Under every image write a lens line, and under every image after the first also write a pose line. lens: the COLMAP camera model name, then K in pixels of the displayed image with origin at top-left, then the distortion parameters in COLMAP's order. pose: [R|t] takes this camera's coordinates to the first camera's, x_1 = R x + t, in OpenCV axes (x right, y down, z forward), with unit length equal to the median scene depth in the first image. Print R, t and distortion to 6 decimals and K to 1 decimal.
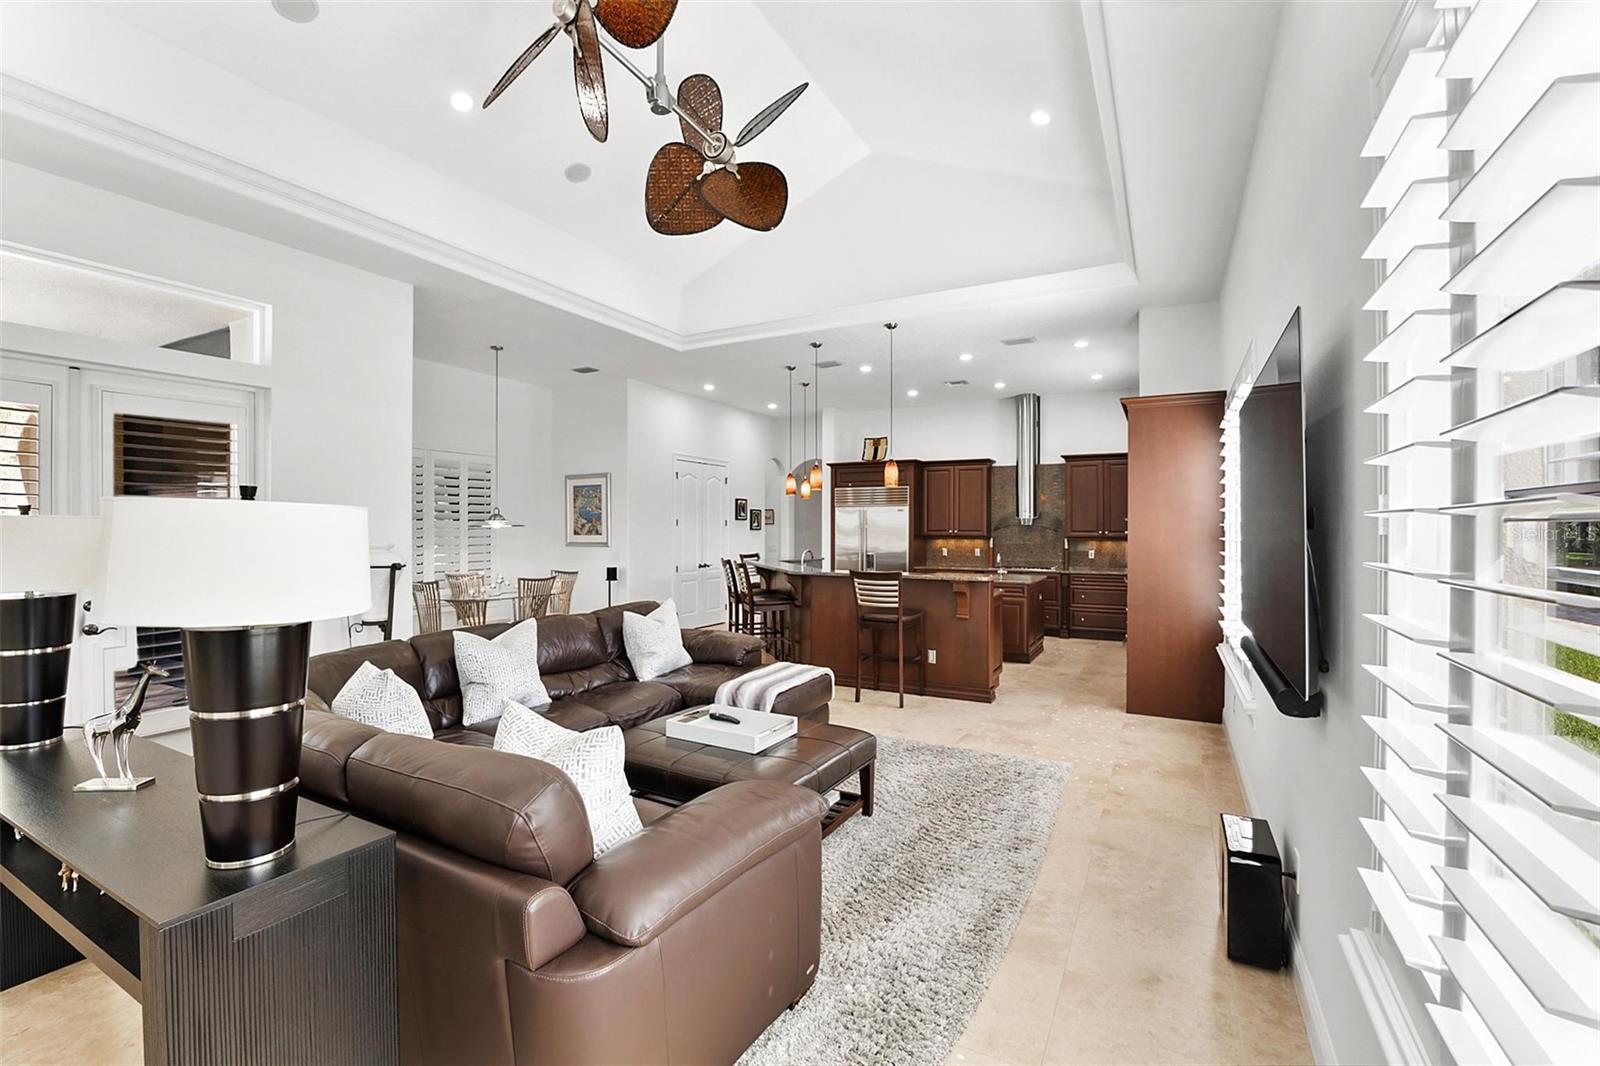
lens RADIAL K [[678.0, 0, 795.8], [0, 678.0, 524.0], [0, 0, 1]] dist [-0.035986, 0.007094]
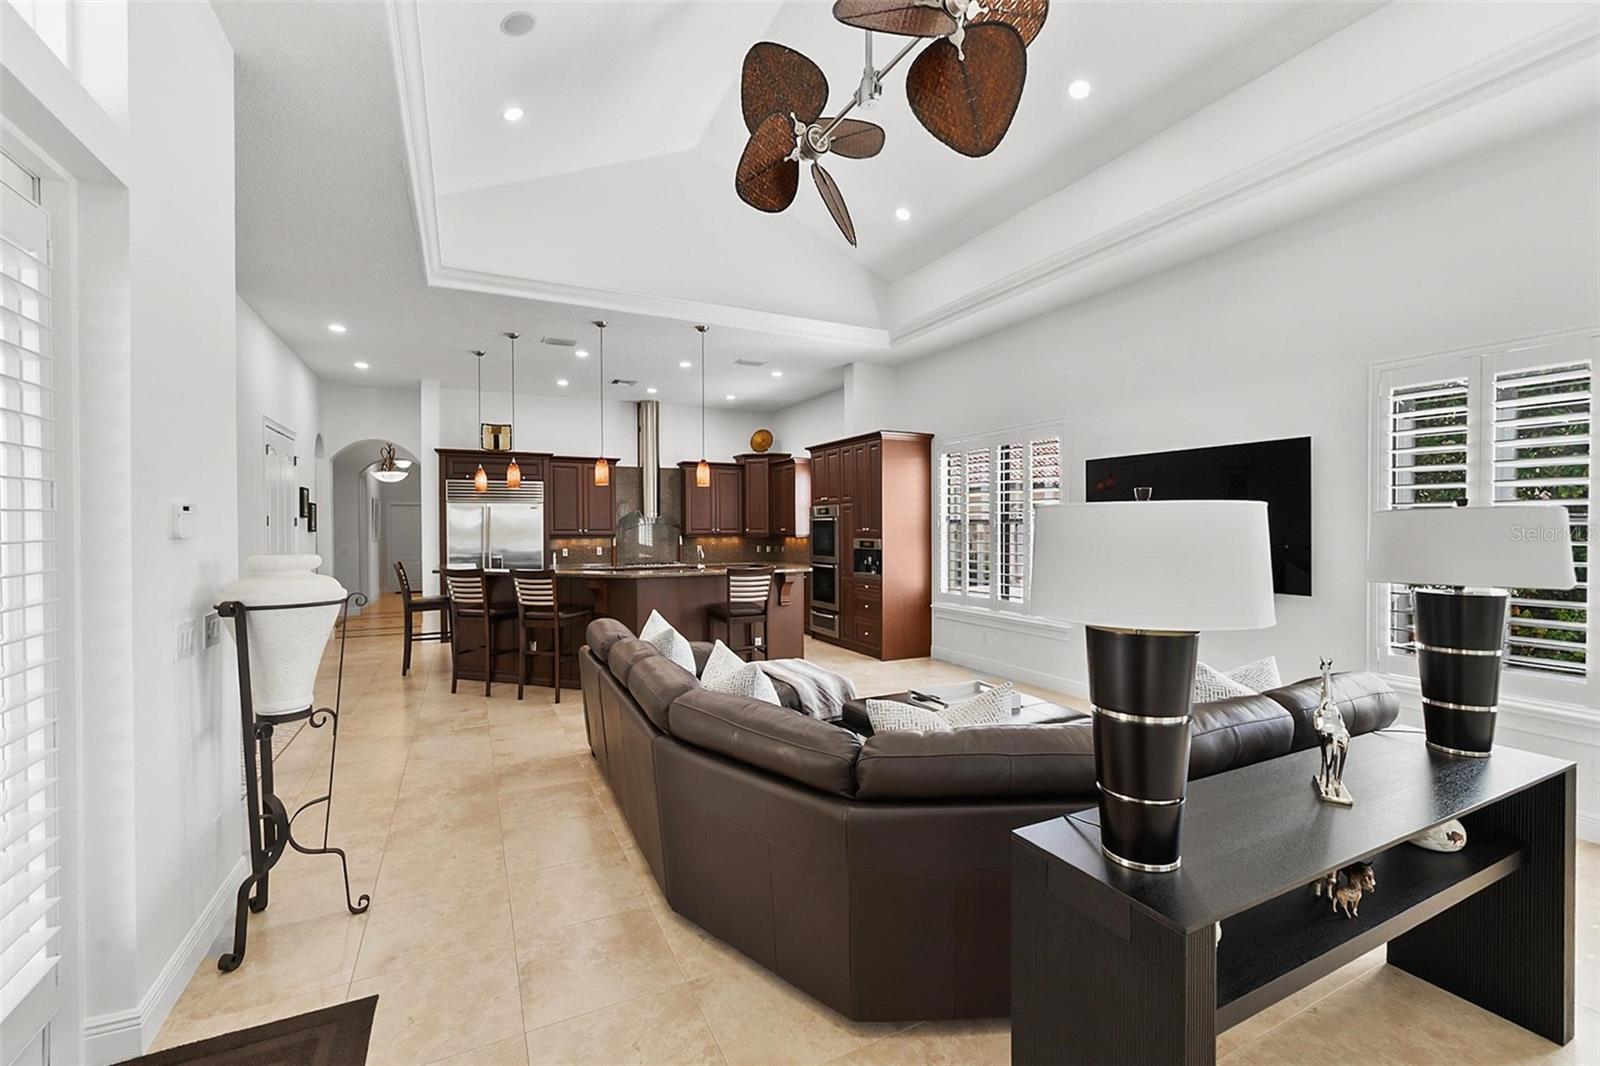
lens RADIAL K [[678.0, 0, 795.8], [0, 678.0, 524.0], [0, 0, 1]] dist [-0.035986, 0.007094]
pose [[0.578349, -0.001013, 0.815789, -0.377944], [-0.001915, 0.999995, 0.002599, -0.001324], [-0.815787, -0.003066, 0.578344, 0.184167]]
